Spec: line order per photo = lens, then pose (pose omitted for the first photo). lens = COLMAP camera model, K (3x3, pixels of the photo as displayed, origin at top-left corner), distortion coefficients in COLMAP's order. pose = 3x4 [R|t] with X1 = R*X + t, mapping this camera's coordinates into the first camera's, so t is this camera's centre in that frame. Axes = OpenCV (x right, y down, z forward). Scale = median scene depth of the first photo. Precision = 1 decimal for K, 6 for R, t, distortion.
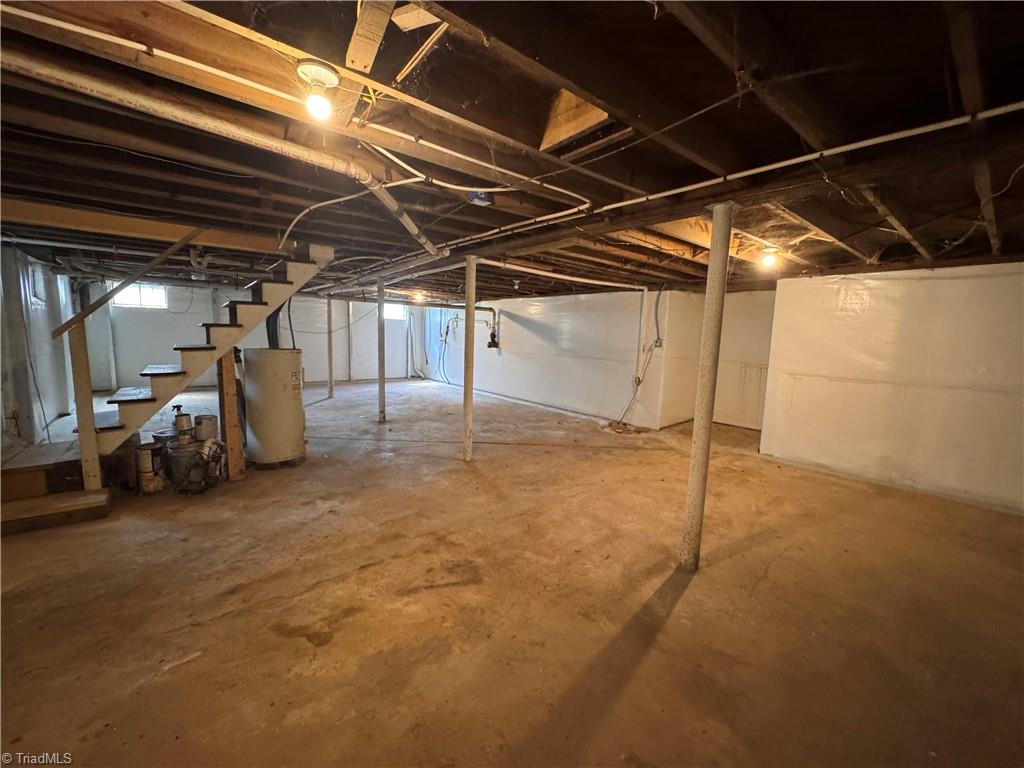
lens RADIAL K [[407.7, 0, 510.6], [0, 407.7, 383.5], [0, 0, 1]] dist [-0.003319, 0.000407]
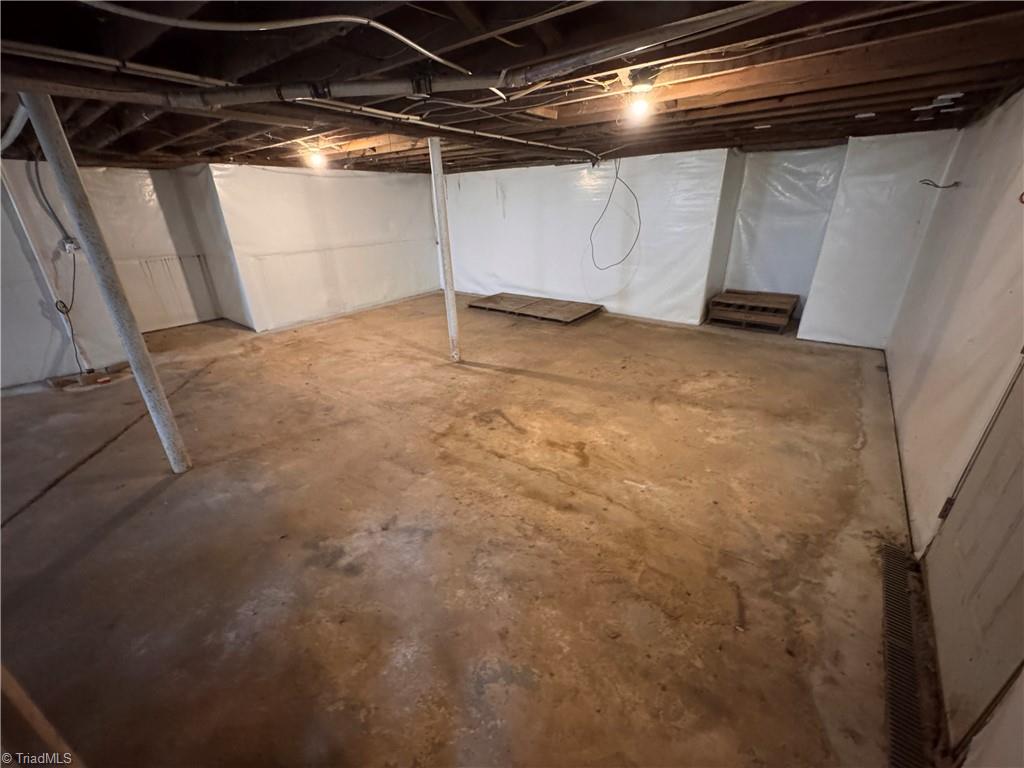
lens RADIAL K [[407.7, 0, 510.6], [0, 407.7, 383.5], [0, 0, 1]] dist [-0.003319, 0.000407]
pose [[-0.210979, -0.413219, 0.885854, -1.120782], [0.139283, 0.884298, 0.445666, -0.206014], [-0.967517, 0.217410, -0.129014, 0.930991]]
